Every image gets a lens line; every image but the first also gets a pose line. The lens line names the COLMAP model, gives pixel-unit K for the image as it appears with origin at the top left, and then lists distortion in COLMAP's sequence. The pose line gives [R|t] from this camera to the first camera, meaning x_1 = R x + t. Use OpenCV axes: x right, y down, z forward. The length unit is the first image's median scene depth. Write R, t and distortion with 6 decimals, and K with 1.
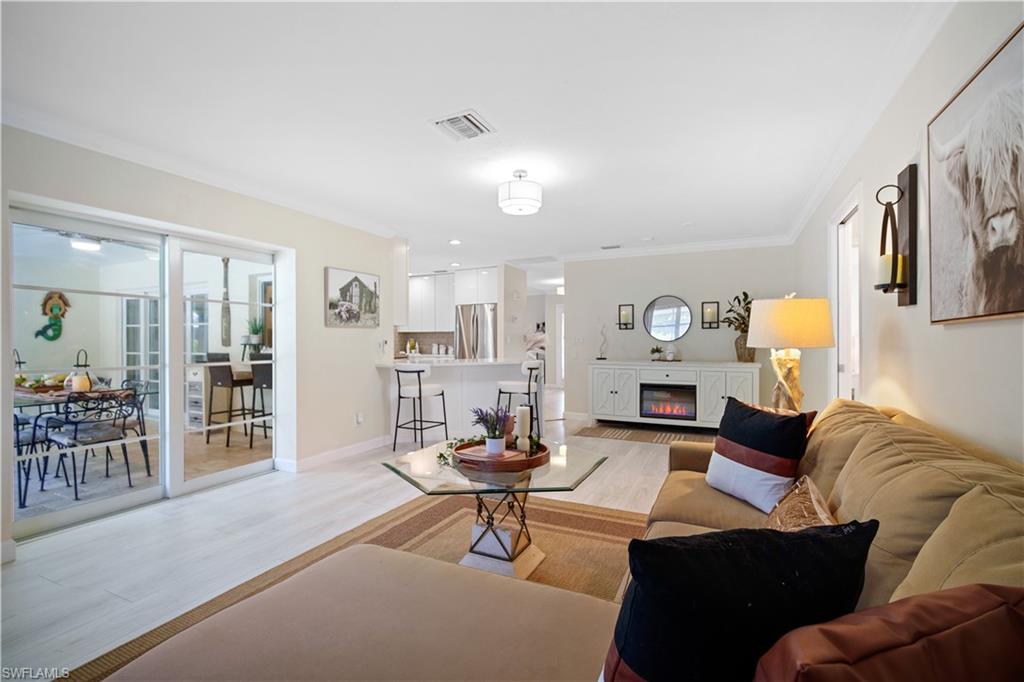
lens RADIAL K [[444.7, 0, 510.6], [0, 444.7, 342.8], [0, 0, 1]] dist [-0.004854, -0.000342]
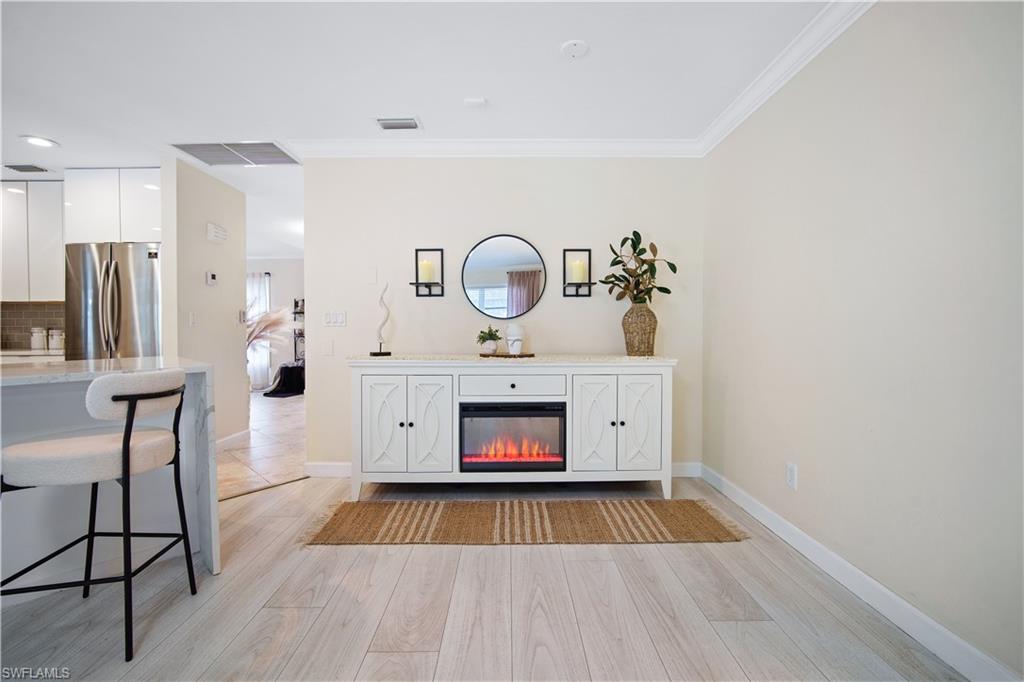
lens RADIAL K [[444.7, 0, 507.8], [0, 444.7, 338.0], [0, 0, 1]] dist [-0.004854, -0.000342]
pose [[0.901418, -0.008866, 0.432860, 0.126791], [0.003167, 0.999899, 0.013887, 0.012536], [-0.432939, -0.011147, 0.901354, 0.530891]]
